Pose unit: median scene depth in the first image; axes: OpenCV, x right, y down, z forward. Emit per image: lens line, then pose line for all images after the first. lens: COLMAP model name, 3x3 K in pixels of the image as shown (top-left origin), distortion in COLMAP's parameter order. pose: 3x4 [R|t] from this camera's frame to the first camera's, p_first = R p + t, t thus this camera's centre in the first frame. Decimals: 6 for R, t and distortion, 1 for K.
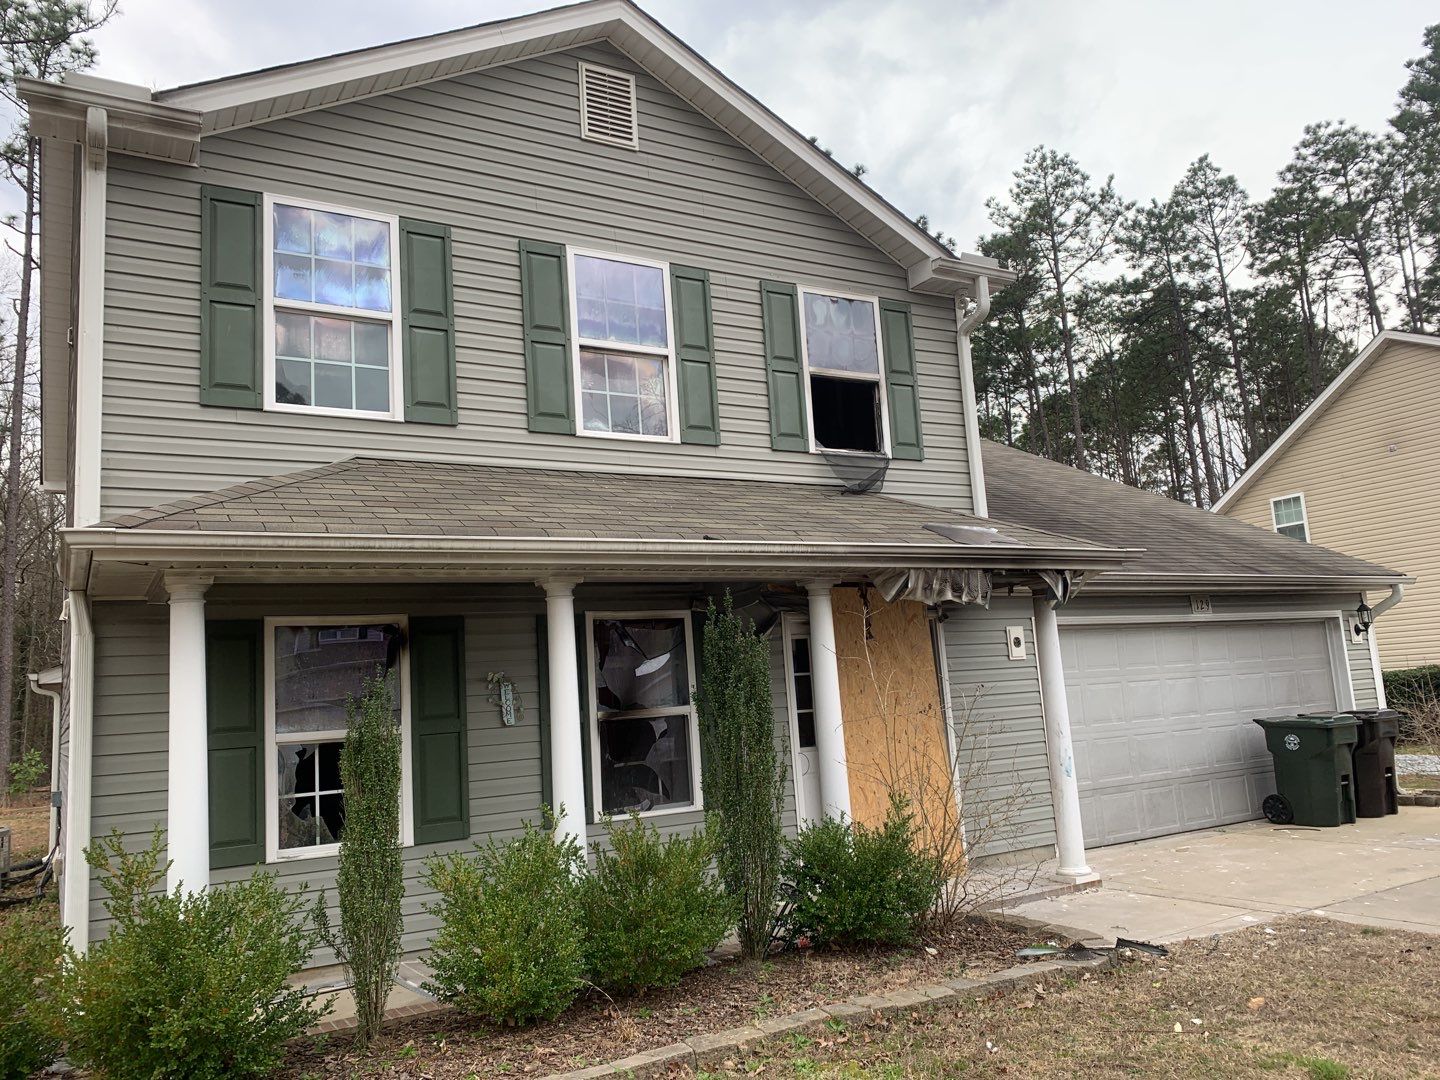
lens RADIAL K [[1107.4, 0, 713.1], [0, 1107.4, 520.2], [0, 0, 1]] dist [0.052610, -0.083408]
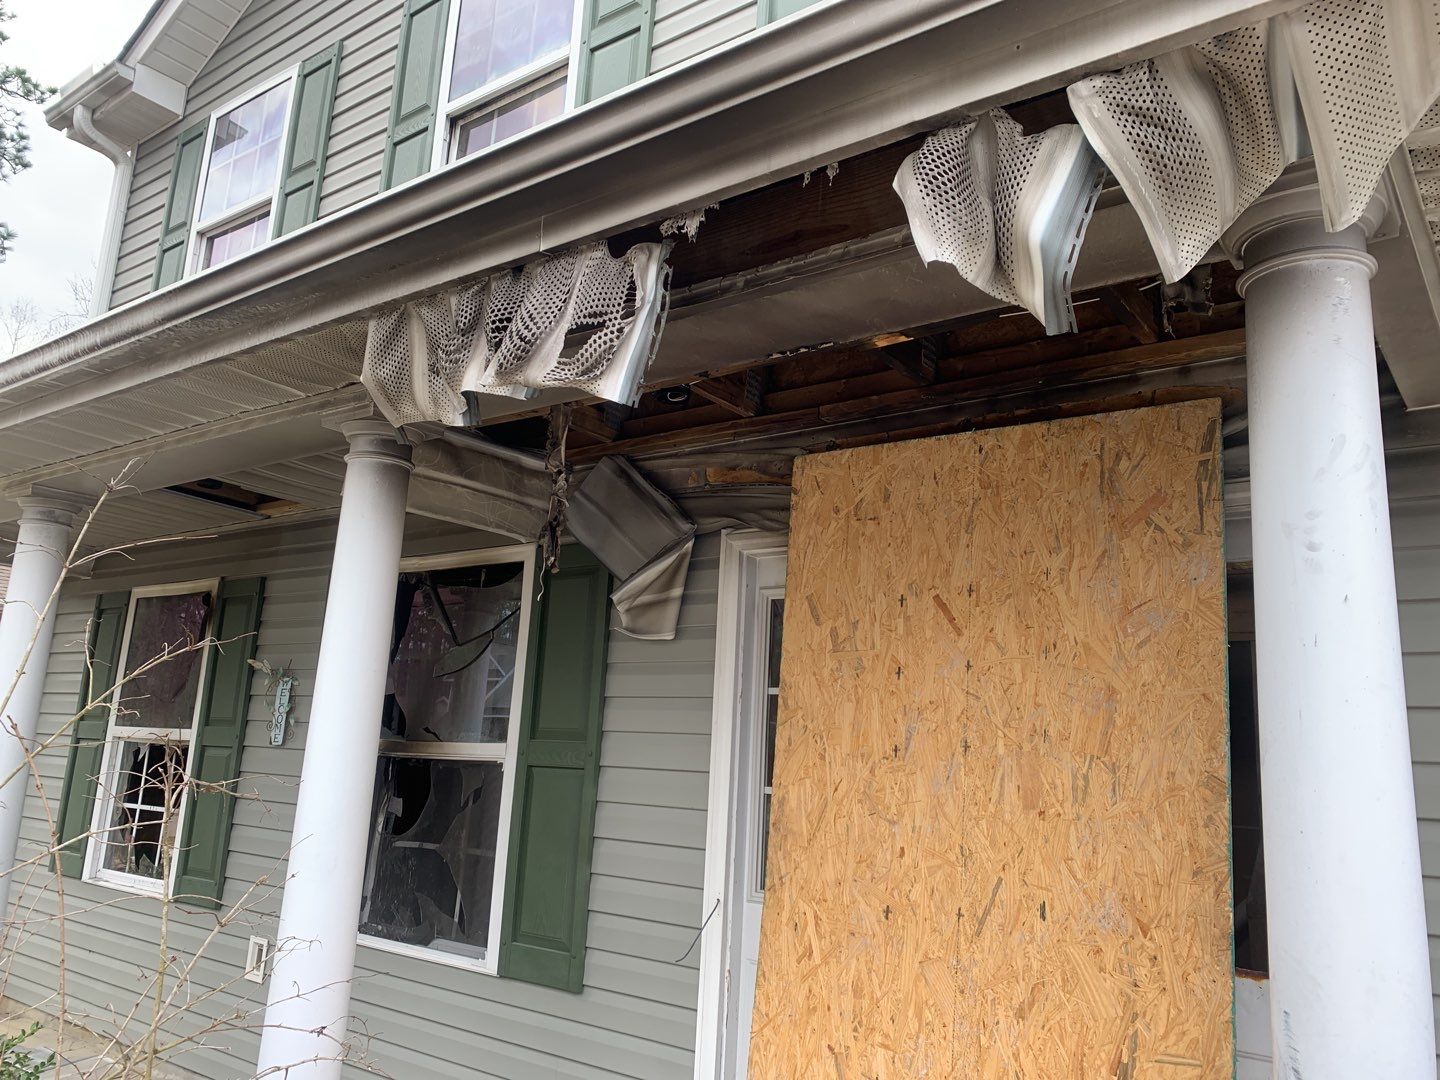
lens RADIAL K [[1107.4, 0, 713.1], [0, 1107.4, 520.2], [0, 0, 1]] dist [0.052610, -0.083408]
pose [[0.368973, -0.120312, -0.921620, 0.497983], [0.070018, 0.992367, -0.101516, 0.139005], [0.926799, -0.027073, 0.374580, 0.992244]]
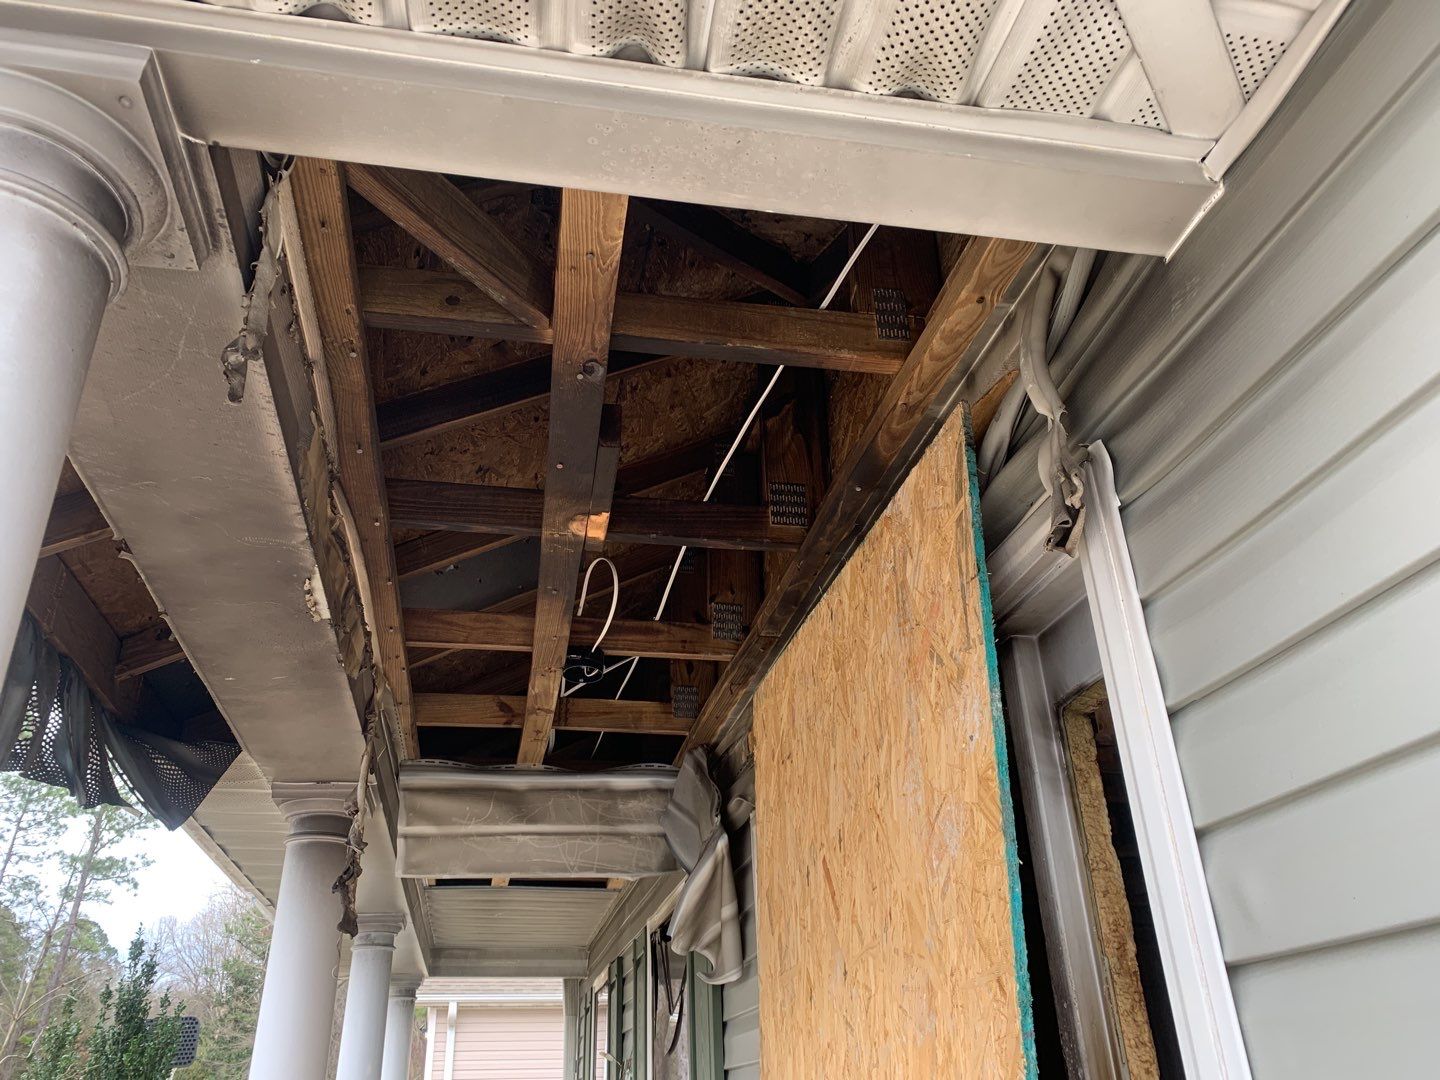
lens RADIAL K [[1107.4, 0, 713.1], [0, 1107.4, 520.2], [0, 0, 1]] dist [0.052610, -0.083408]
pose [[-0.337854, -0.378278, -0.861836, 0.409611], [0.199296, 0.866163, -0.458304, 0.176659], [0.919856, -0.326600, -0.217247, 1.281644]]
